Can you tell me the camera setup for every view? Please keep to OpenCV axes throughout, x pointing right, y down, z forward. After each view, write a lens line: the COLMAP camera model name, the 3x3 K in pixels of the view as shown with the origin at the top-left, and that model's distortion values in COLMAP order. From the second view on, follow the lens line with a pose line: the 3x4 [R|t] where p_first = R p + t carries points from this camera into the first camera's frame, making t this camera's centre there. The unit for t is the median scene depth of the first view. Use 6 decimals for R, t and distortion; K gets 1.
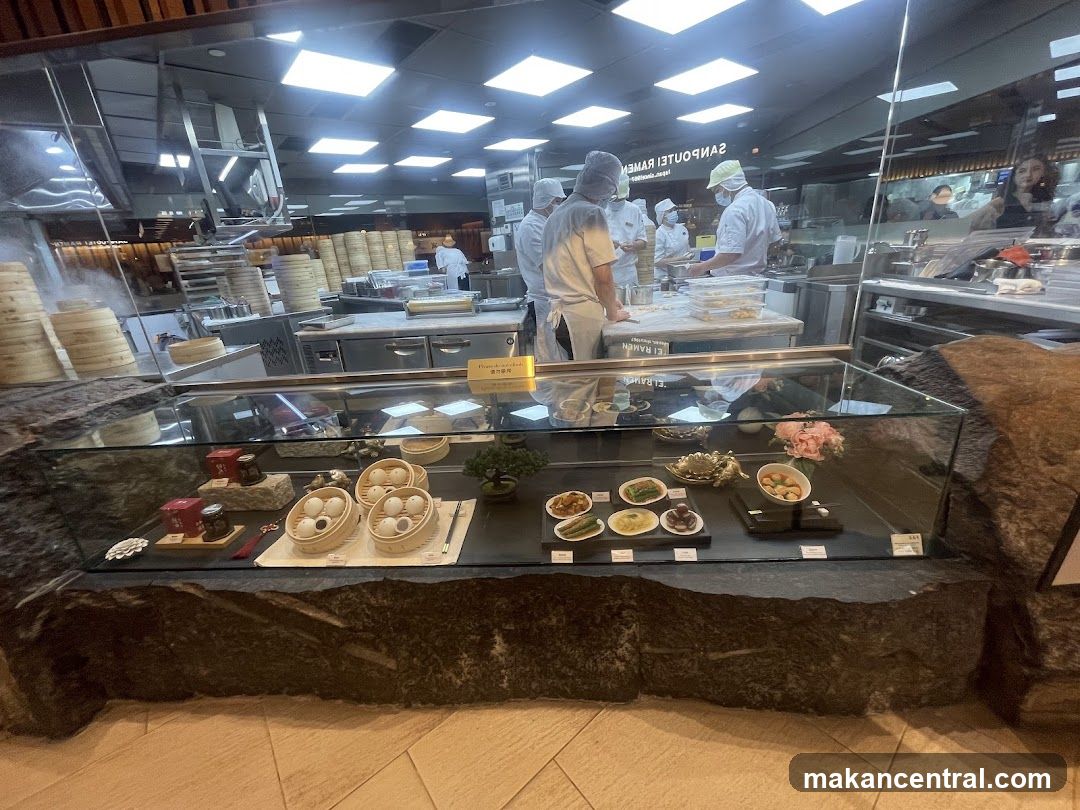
lens RADIAL K [[436.7, 0, 540.0], [0, 436.7, 405.0], [0, 0, 1]] dist [-0.001407, -0.002274]
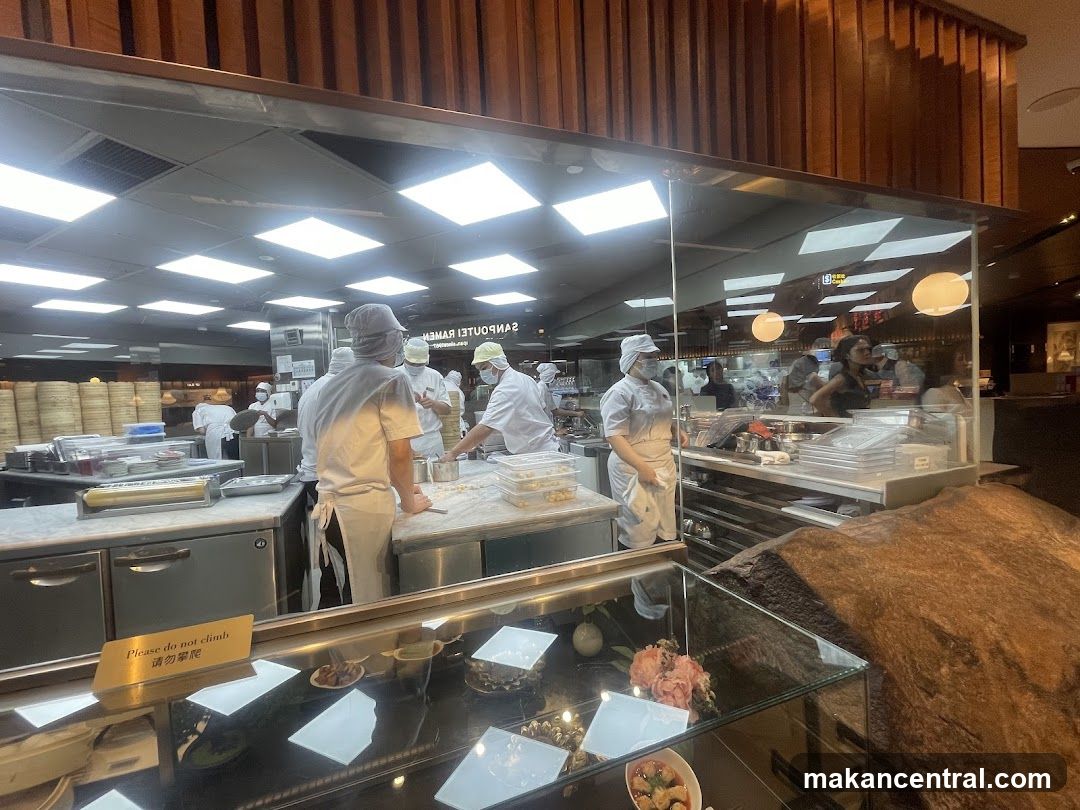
lens RADIAL K [[436.7, 0, 540.0], [0, 436.7, 405.0], [0, 0, 1]] dist [-0.001407, -0.002274]
pose [[0.913751, 0.020596, 0.405753, 0.032558], [0.116466, 0.943519, -0.310174, -0.053832], [-0.389224, 0.330678, 0.859742, 0.094079]]
